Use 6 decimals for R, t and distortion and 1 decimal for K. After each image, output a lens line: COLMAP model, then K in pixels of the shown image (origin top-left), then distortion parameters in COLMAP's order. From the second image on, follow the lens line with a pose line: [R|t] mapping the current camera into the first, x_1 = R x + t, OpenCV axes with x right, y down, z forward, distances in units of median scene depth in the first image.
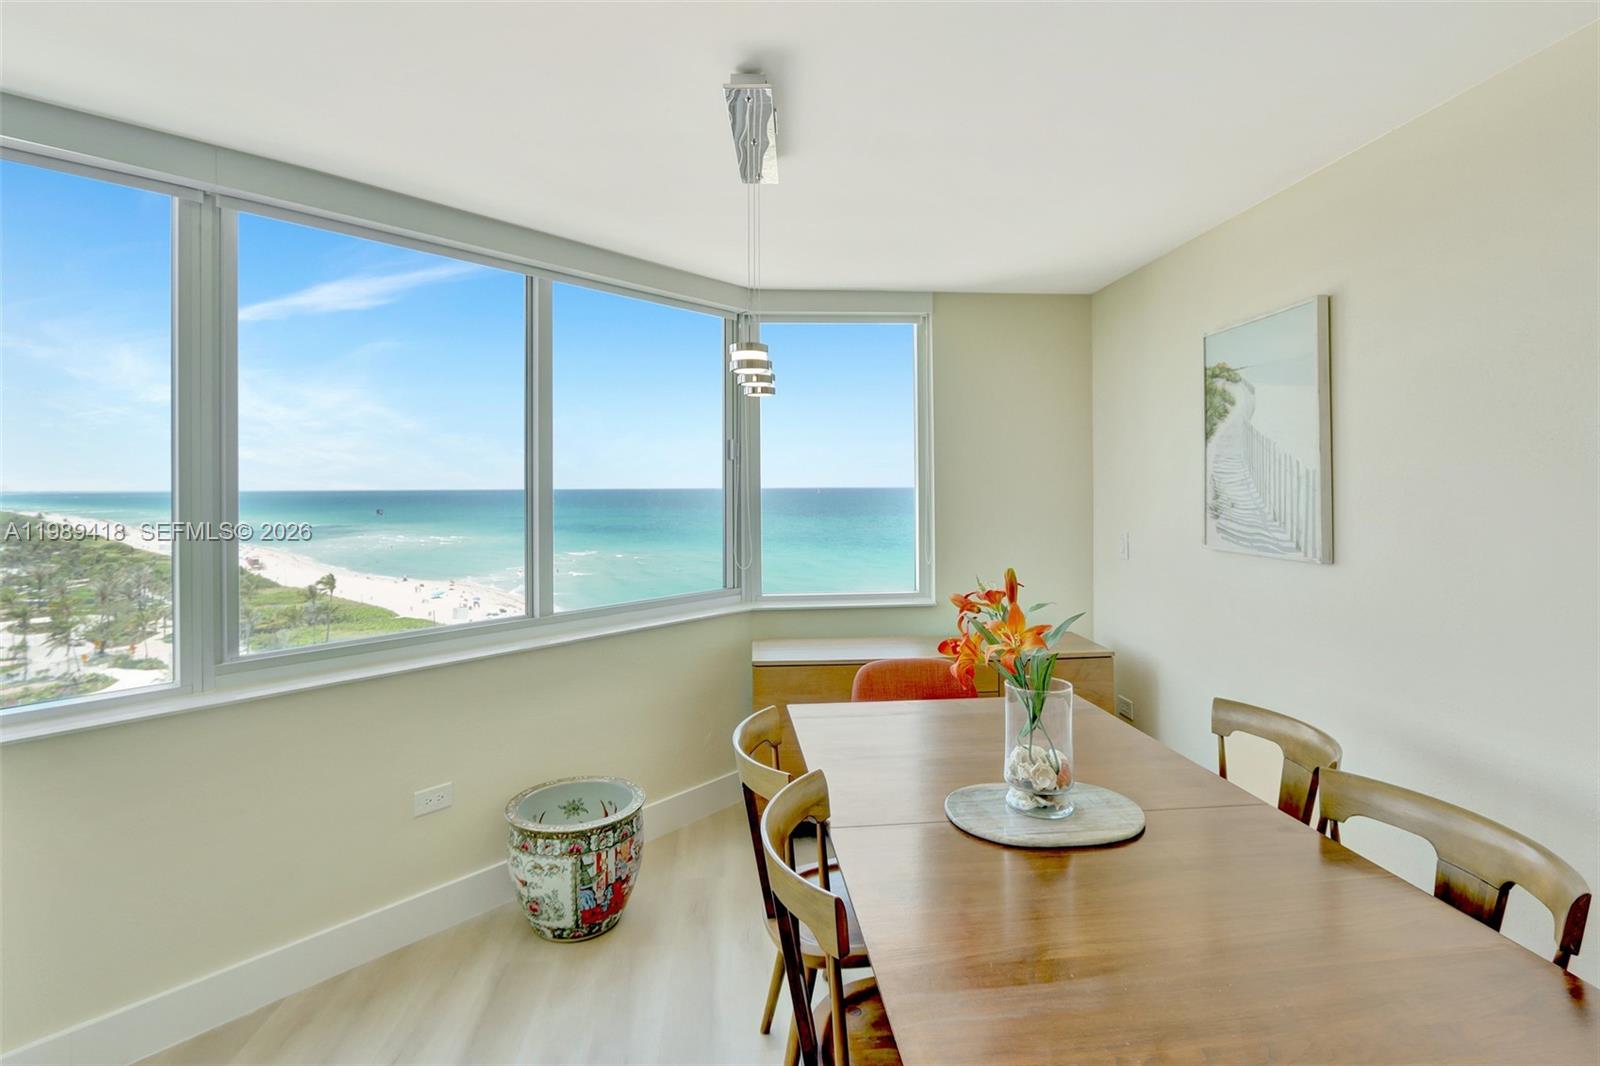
lens RADIAL K [[770.8, 0, 800.0], [0, 770.8, 533.0], [0, 0, 1]] dist [-0.000130, 0.000023]
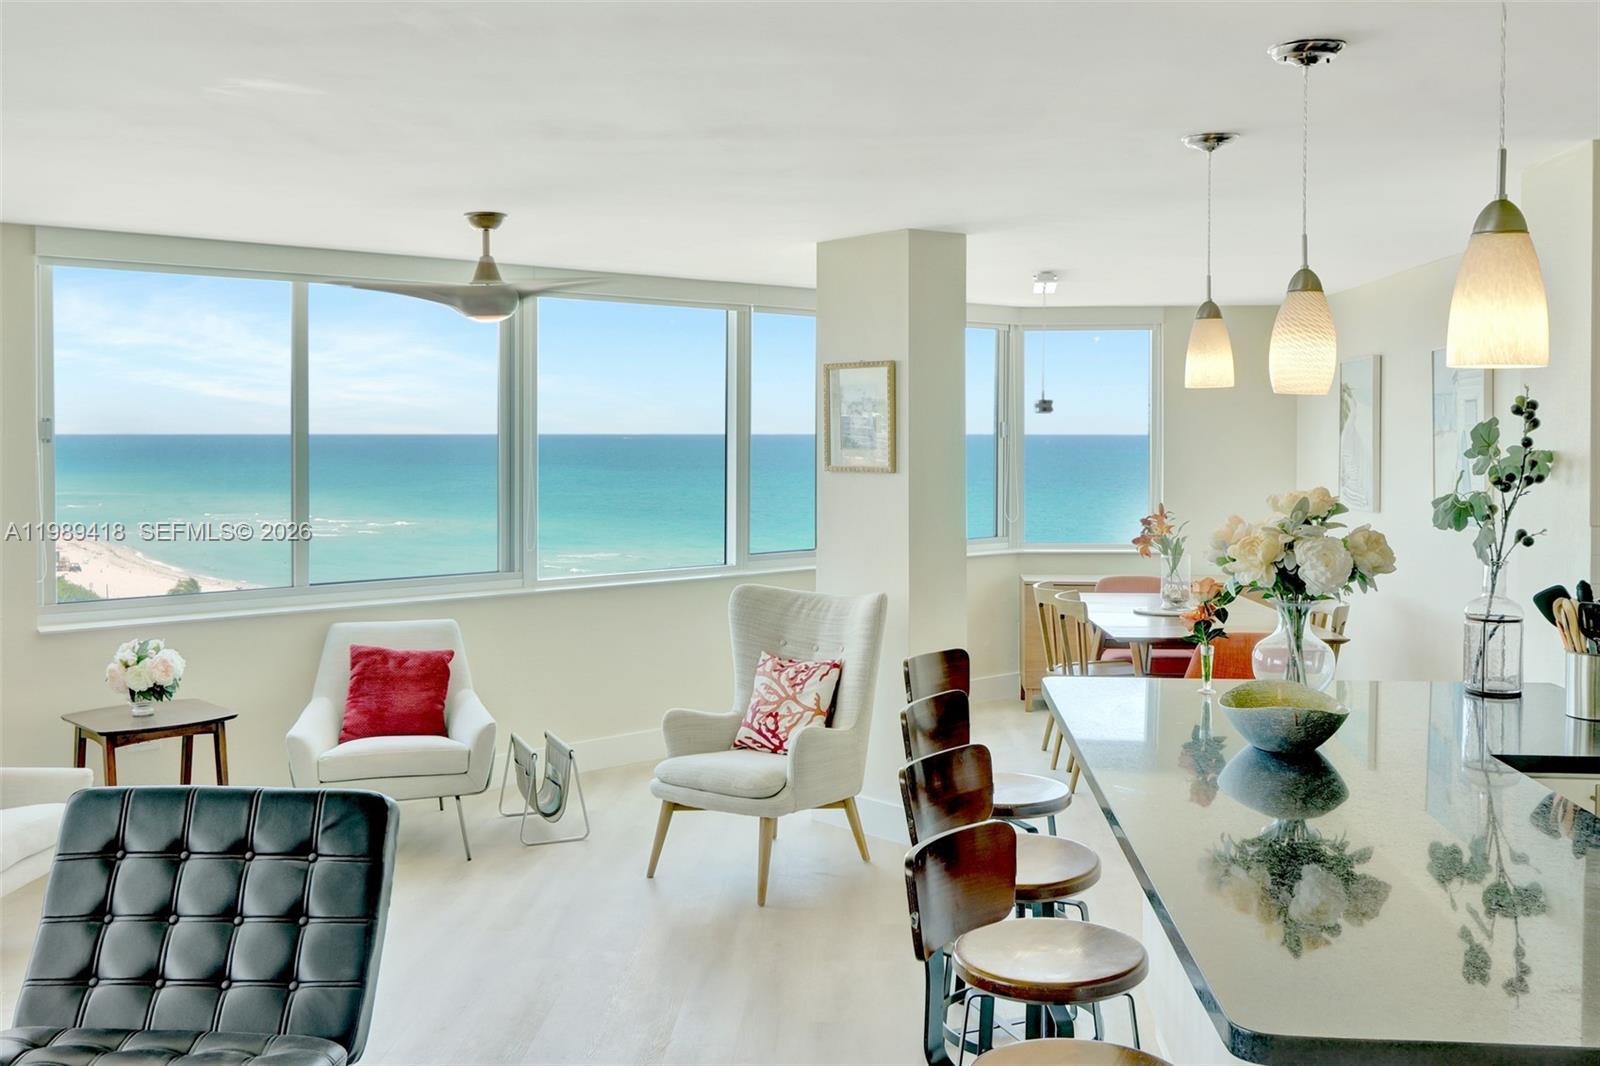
lens RADIAL K [[1444.7, 0, 798.2], [0, 1444.7, 534.2], [0, 0, 1]] dist [0.006288, 0.001969]
pose [[0.989489, 0.012347, -0.144080, -0.103950], [-0.011315, 0.999904, 0.007982, 0.065590], [0.144165, -0.006267, 0.989534, -1.967934]]
